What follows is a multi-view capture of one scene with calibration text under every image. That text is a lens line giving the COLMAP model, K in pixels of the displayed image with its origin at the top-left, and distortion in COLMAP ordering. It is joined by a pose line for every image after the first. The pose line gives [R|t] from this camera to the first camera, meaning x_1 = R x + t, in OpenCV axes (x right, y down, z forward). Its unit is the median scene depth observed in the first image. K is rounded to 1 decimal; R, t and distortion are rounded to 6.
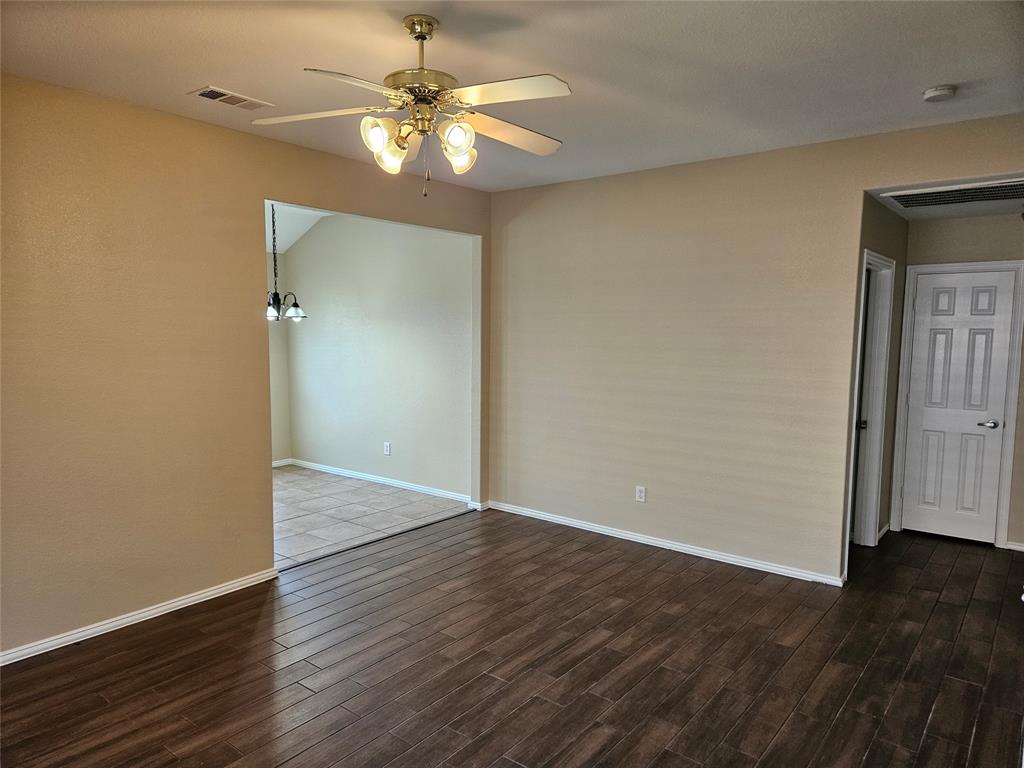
lens RADIAL K [[682.7, 0, 510.8], [0, 682.7, 386.4], [0, 0, 1]] dist [0.047547, -0.022337]
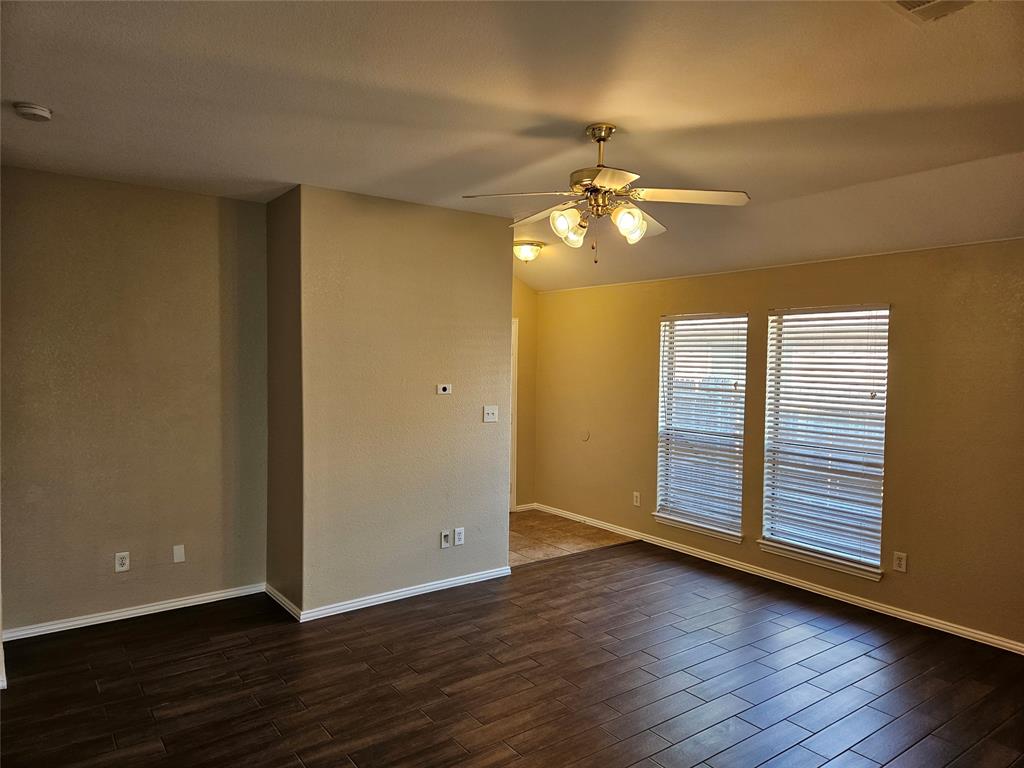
lens RADIAL K [[682.7, 0, 513.5], [0, 682.7, 384.5], [0, 0, 1]] dist [0.047547, -0.022337]
pose [[-0.963343, -0.030873, 0.266492, -0.267253], [0.003274, 0.991929, 0.126748, -0.192456], [-0.268254, 0.122975, -0.955467, 1.906770]]
